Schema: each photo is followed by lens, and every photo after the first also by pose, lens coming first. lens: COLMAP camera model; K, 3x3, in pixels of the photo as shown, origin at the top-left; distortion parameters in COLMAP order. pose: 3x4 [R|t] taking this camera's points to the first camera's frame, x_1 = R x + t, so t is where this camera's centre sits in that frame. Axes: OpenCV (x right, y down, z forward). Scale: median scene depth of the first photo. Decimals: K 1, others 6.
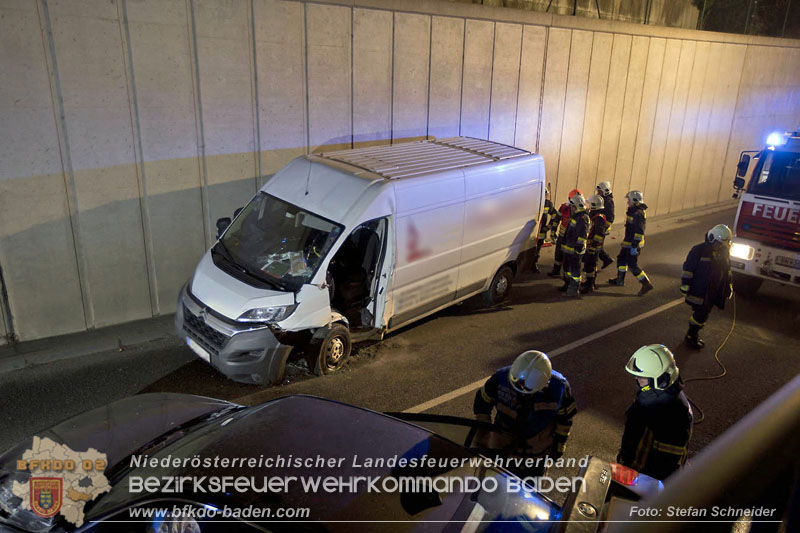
lens RADIAL K [[593.8, 0, 401.6], [0, 593.8, 252.6], [0, 0, 1]] dist [-0.019621, 0.043474]
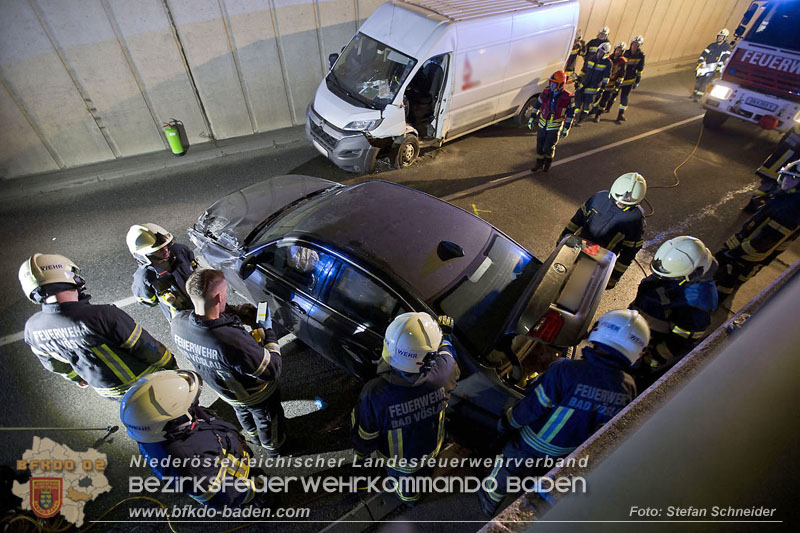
lens RADIAL K [[367.8, 0, 400.3], [0, 367.8, 266.3], [0, 0, 1]] dist [-0.036228, 0.005623]
pose [[0.988186, 0.083639, -0.128425, 0.011164], [-0.018455, 0.896799, 0.442052, 0.011317], [0.152144, -0.434460, 0.887748, 0.039732]]
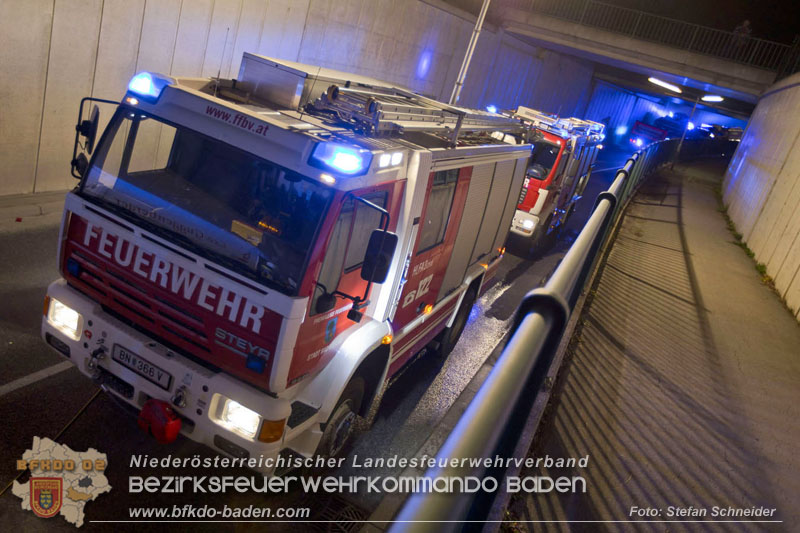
lens RADIAL K [[593.8, 0, 399.9], [0, 593.8, 263.2], [0, 0, 1]] dist [-0.019621, 0.043474]
pose [[0.867280, 0.050636, 0.495239, 0.735381], [-0.117403, 0.987557, 0.104626, -0.157935], [-0.483779, -0.148883, 0.862433, 0.632699]]
